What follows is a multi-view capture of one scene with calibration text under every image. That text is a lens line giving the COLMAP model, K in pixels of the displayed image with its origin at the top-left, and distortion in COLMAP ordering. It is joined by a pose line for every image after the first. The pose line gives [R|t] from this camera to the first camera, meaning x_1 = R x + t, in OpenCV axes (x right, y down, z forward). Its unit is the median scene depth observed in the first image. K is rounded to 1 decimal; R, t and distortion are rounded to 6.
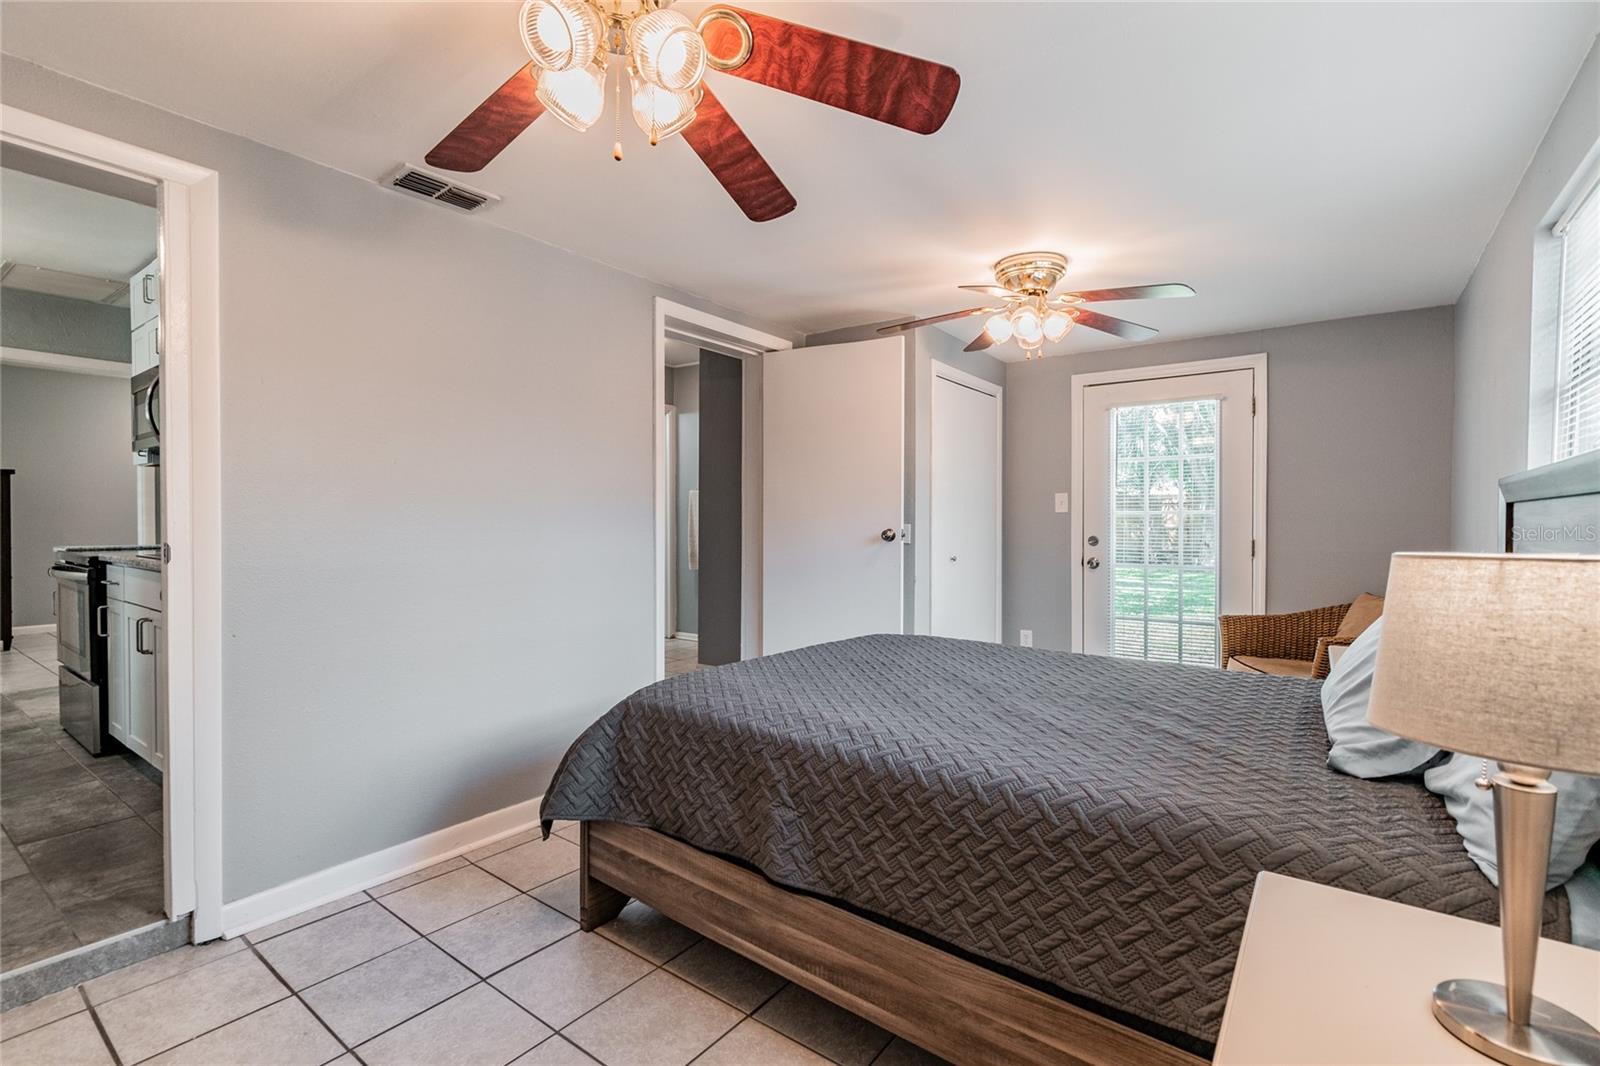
lens RADIAL K [[714.8, 0, 796.4], [0, 714.8, 529.4], [0, 0, 1]] dist [0.000213, -0.000118]
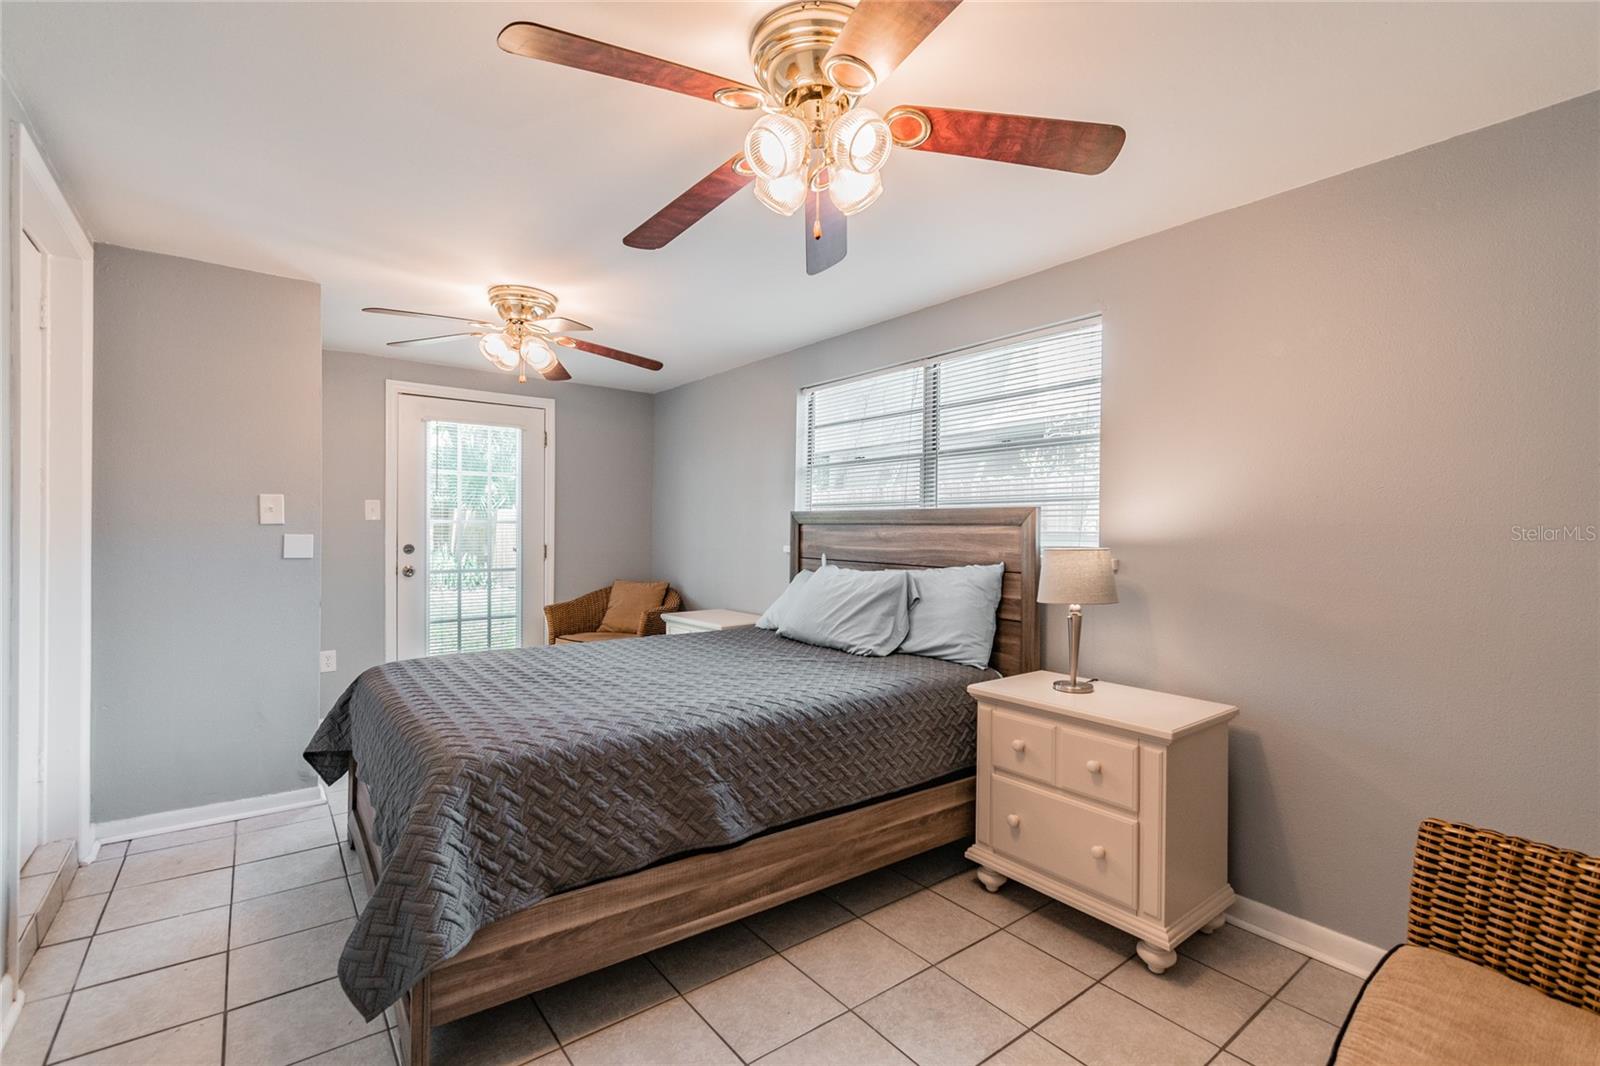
lens RADIAL K [[714.8, 0, 793.5], [0, 714.8, 531.4], [0, 0, 1]] dist [0.000213, -0.000118]
pose [[0.278931, -0.004538, 0.960301, -1.009745], [0.004713, 0.999983, 0.003356, -0.024801], [-0.960300, 0.003590, 0.278947, 0.506970]]
